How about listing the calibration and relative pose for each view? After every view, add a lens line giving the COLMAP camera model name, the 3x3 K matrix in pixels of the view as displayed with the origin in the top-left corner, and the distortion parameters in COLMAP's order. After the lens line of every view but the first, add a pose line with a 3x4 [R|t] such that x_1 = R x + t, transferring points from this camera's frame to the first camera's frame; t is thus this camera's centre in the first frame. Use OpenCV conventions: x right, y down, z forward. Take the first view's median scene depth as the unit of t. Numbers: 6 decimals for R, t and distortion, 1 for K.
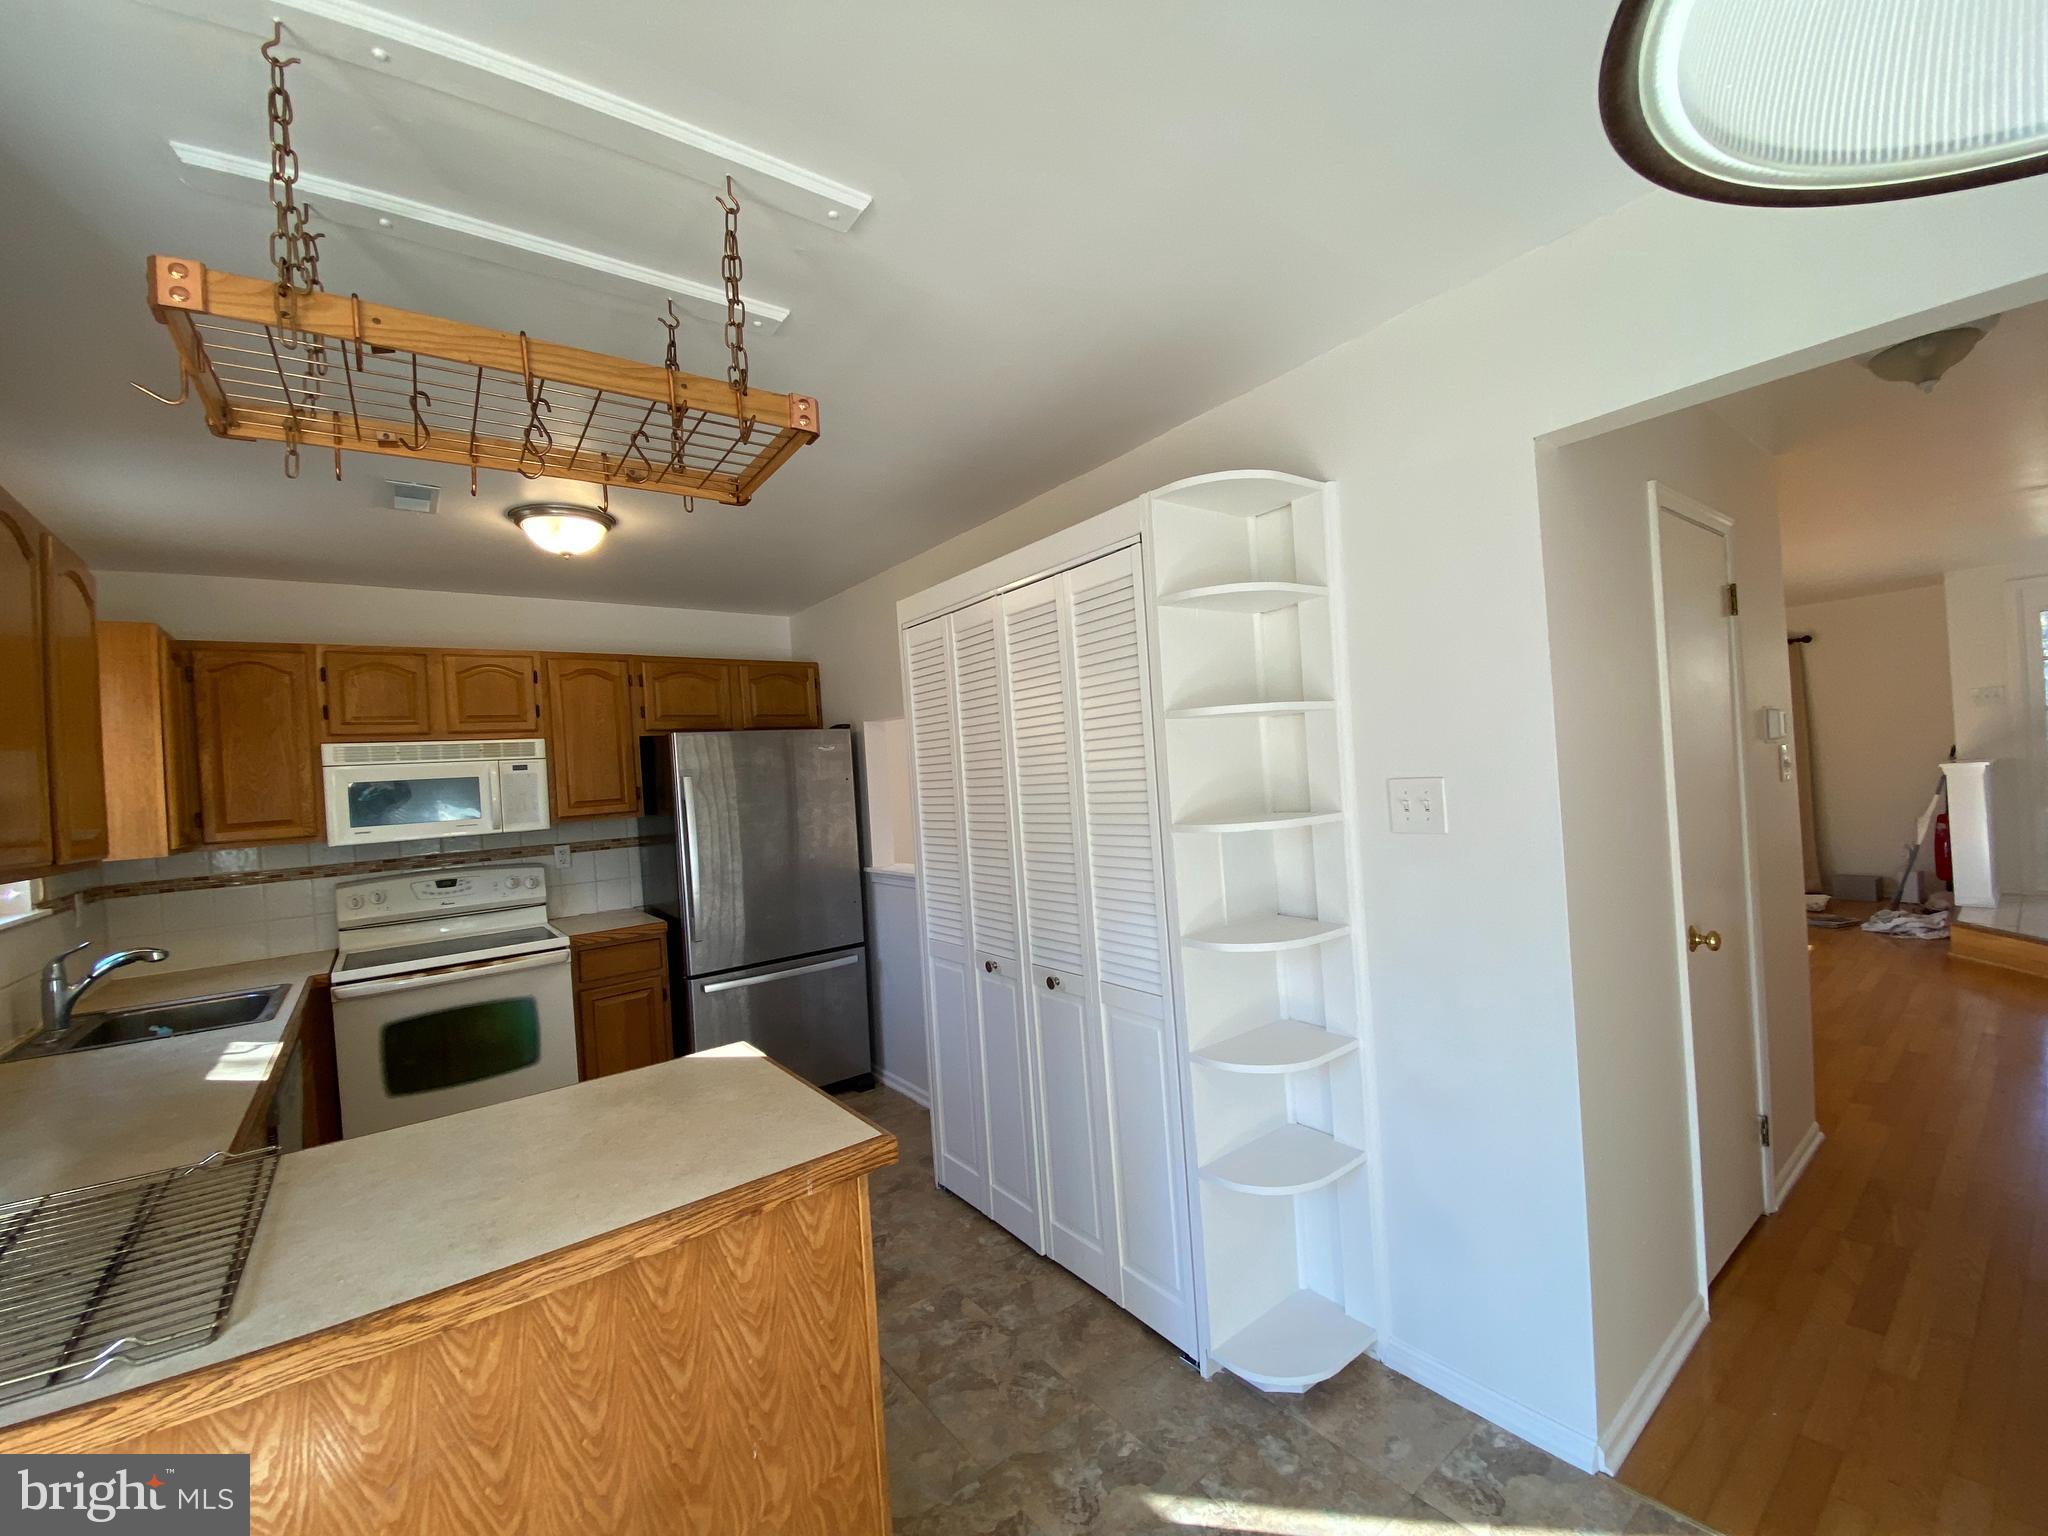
lens RADIAL K [[827.6, 0, 1009.8], [0, 827.6, 751.2], [0, 0, 1]] dist [-0.018384, -0.003547]
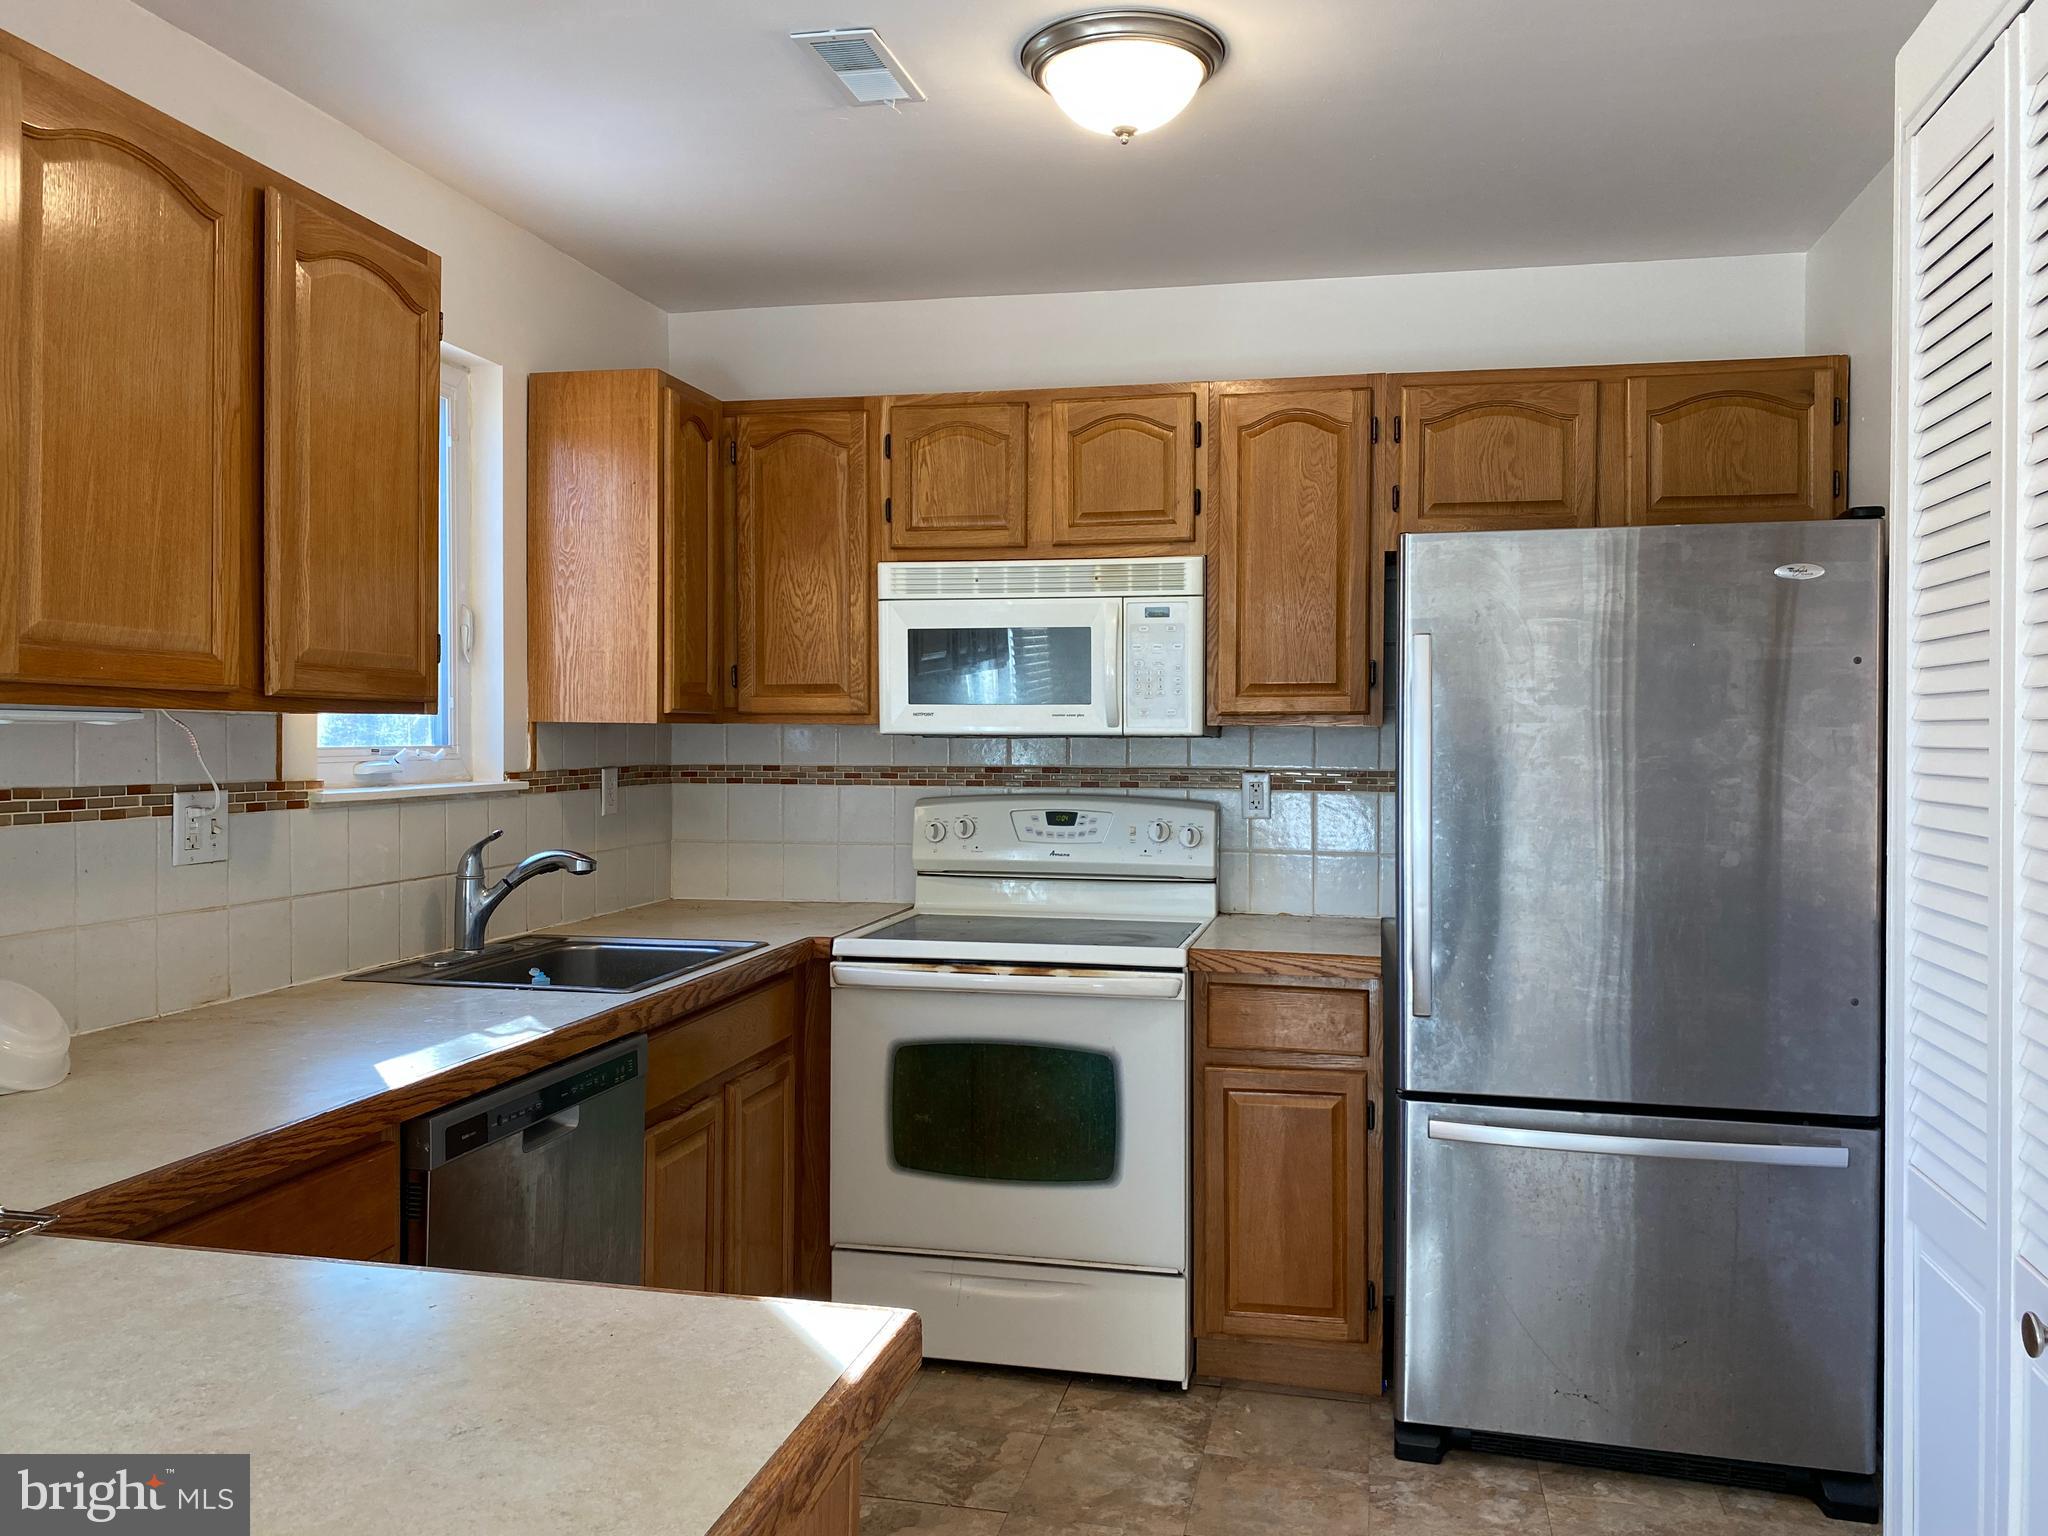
lens RADIAL K [[1547.5, 0, 1021.8], [0, 1547.5, 756.1], [0, 0, 1]] dist [0.042233, -0.031732]
pose [[0.648346, 0.084182, -0.756677, 0.096237], [-0.028987, 0.995877, 0.085956, 0.029959], [0.760794, -0.033795, 0.648113, 0.310266]]
